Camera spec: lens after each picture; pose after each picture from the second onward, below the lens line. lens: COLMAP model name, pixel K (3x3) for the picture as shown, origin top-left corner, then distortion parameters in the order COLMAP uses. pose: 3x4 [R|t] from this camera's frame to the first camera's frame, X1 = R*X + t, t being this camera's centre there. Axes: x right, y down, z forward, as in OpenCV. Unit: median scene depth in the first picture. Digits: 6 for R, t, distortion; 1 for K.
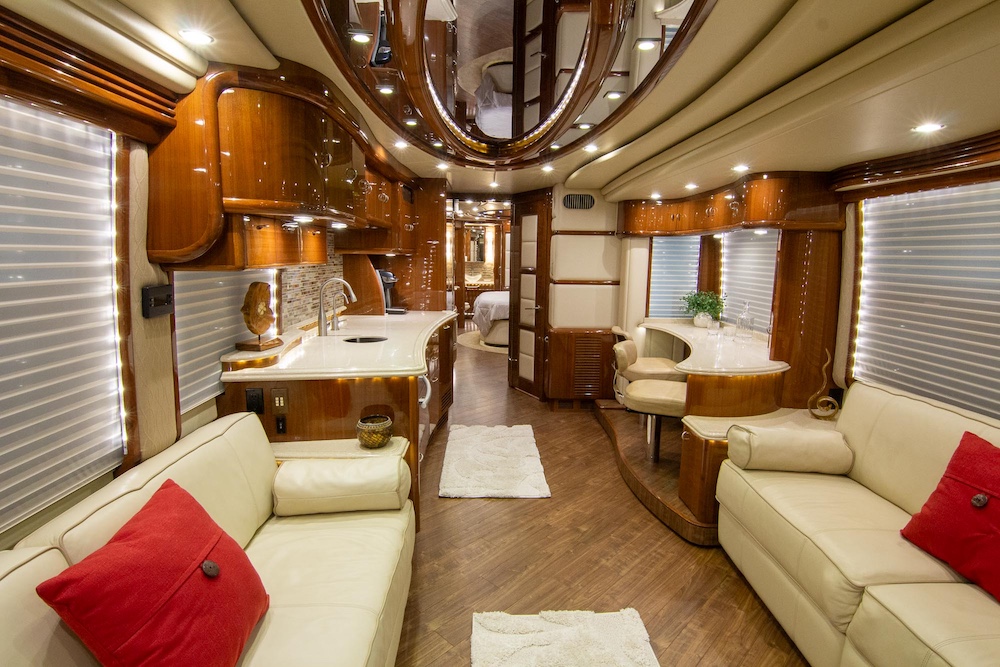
lens RADIAL K [[503.1, 0, 487.3], [0, 503.1, 331.8], [0, 0, 1]] dist [-0.033333, -0.000790]
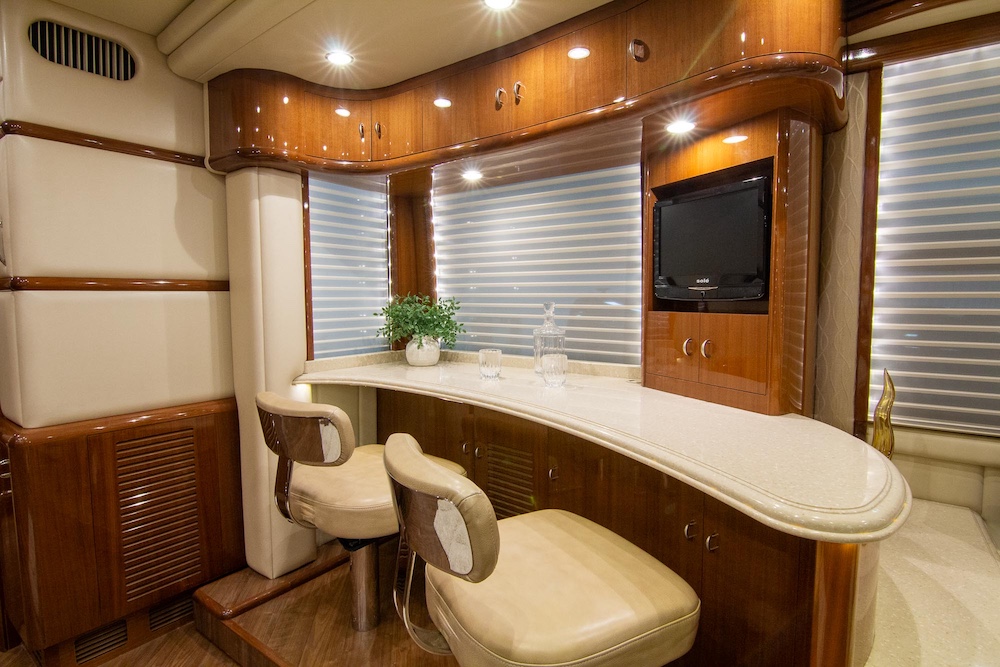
lens RADIAL K [[523.7, 0, 500.0], [0, 523.7, 333.5], [0, 0, 1]] dist [-0.000298, 0.000119]
pose [[0.592455, -0.069915, 0.802564, 0.049663], [0.129932, 0.991477, -0.009544, -0.025809], [-0.795056, 0.109933, 0.596490, 0.594484]]
